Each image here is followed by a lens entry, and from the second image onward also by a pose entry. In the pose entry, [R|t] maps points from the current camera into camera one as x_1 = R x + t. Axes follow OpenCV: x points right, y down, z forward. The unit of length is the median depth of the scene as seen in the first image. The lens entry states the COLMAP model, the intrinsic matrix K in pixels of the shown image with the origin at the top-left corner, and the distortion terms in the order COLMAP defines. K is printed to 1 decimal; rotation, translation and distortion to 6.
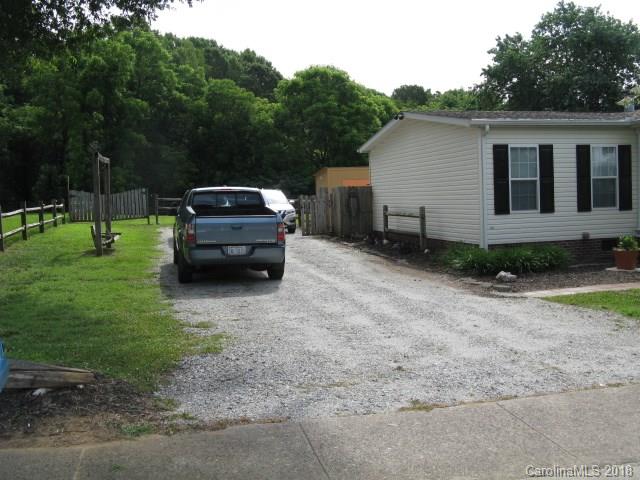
lens RADIAL K [[669.2, 0, 320.0], [0, 669.2, 240.0], [0, 0, 1]] dist [-0.174451, 0.188534]
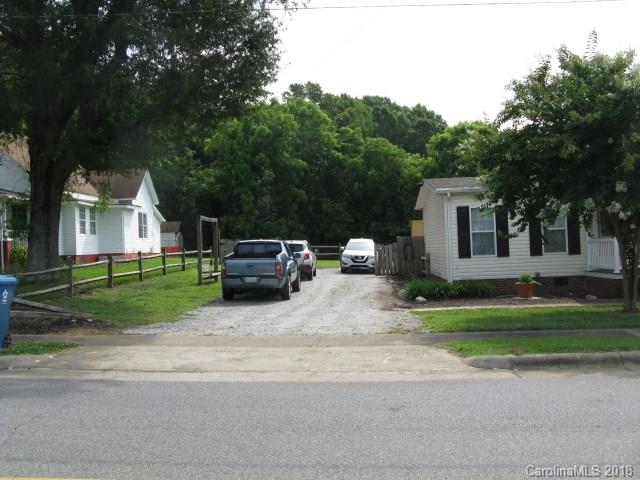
lens RADIAL K [[669.2, 0, 320.0], [0, 669.2, 240.0], [0, 0, 1]] dist [-0.174451, 0.188534]
pose [[0.955059, -0.005799, -0.296358, 0.111270], [-0.014577, 0.997680, -0.066497, 0.005357], [0.296056, 0.067829, 0.952759, -0.107574]]
